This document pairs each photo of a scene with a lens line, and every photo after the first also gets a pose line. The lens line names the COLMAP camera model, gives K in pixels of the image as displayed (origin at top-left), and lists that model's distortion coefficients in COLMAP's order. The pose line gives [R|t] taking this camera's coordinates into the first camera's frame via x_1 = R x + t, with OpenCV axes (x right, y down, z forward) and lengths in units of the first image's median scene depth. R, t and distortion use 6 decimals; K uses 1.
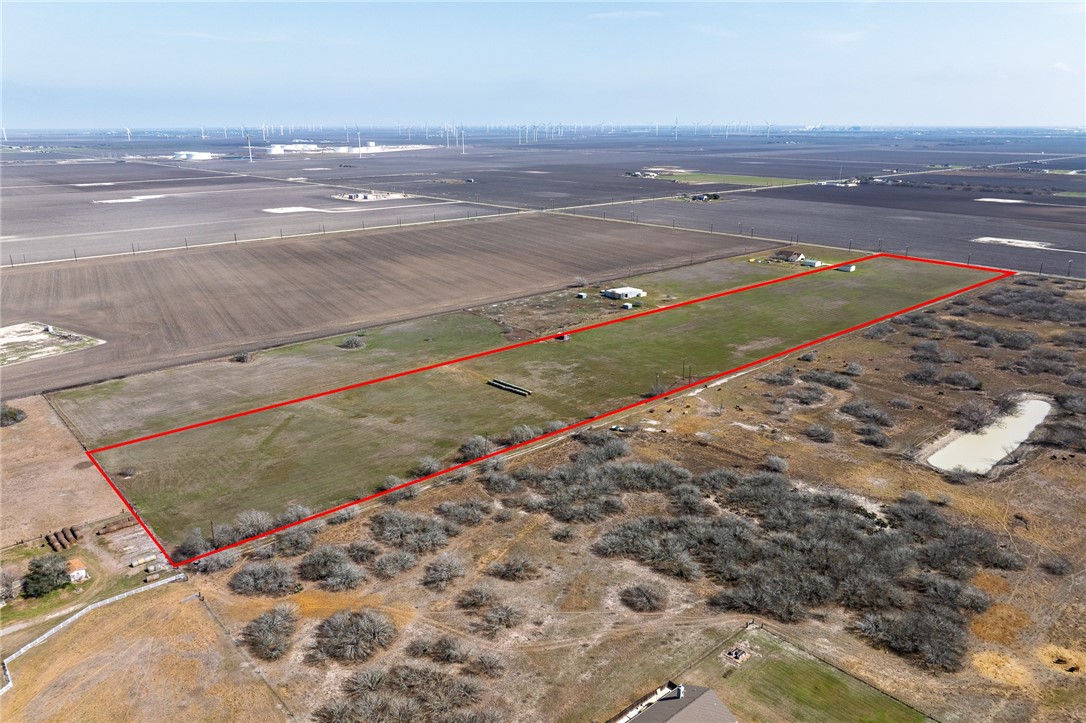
lens RADIAL K [[763.4, 0, 532.6], [0, 763.4, 362.0], [0, 0, 1]] dist [-0.019234, 0.006774]
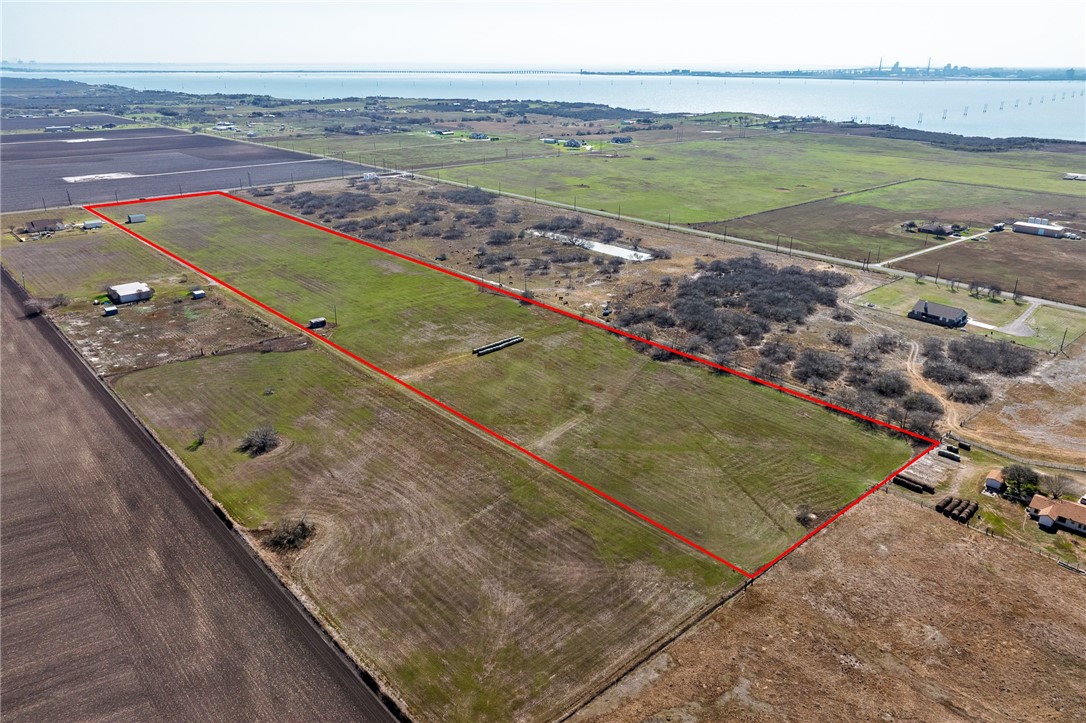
lens RADIAL K [[763.4, 0, 532.6], [0, 763.4, 362.0], [0, 0, 1]] dist [-0.019234, 0.006774]
pose [[-0.004533, -0.367152, 0.930150, -1.036037], [0.296326, 0.887889, 0.351915, -0.302973], [-0.955076, 0.277222, 0.104772, 0.982946]]
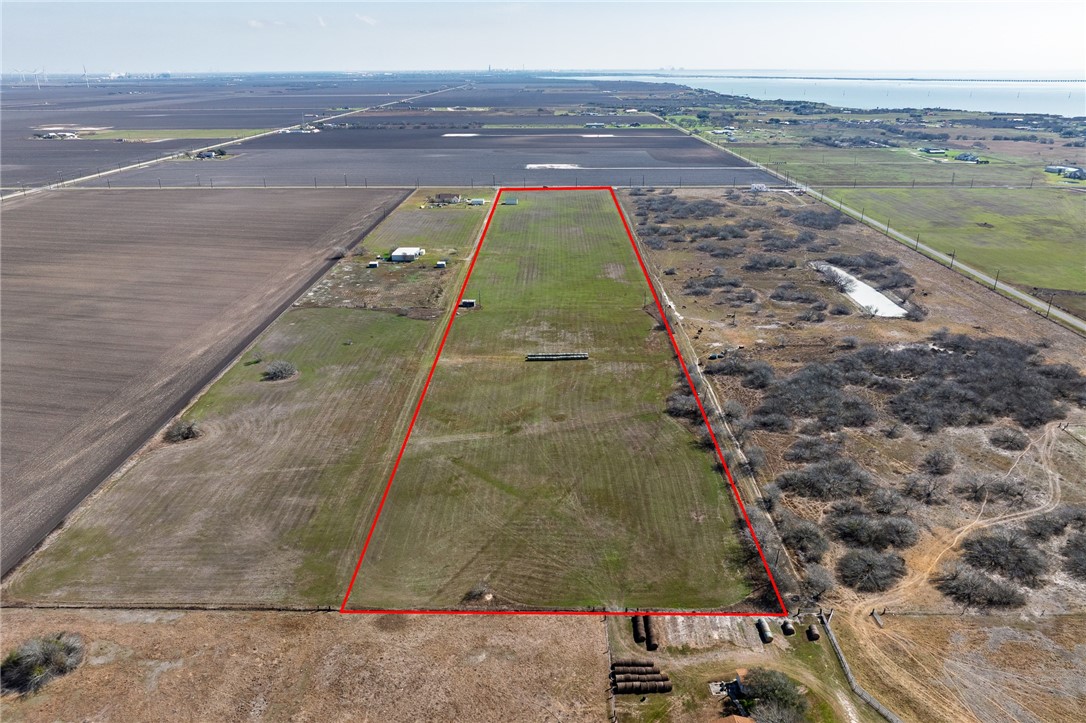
lens RADIAL K [[763.4, 0, 532.6], [0, 763.4, 362.0], [0, 0, 1]] dist [-0.019234, 0.006774]
pose [[0.674747, -0.267444, 0.687888, -0.789324], [0.223746, 0.962298, 0.154659, -0.126979], [-0.703316, 0.049556, 0.709148, 0.406000]]
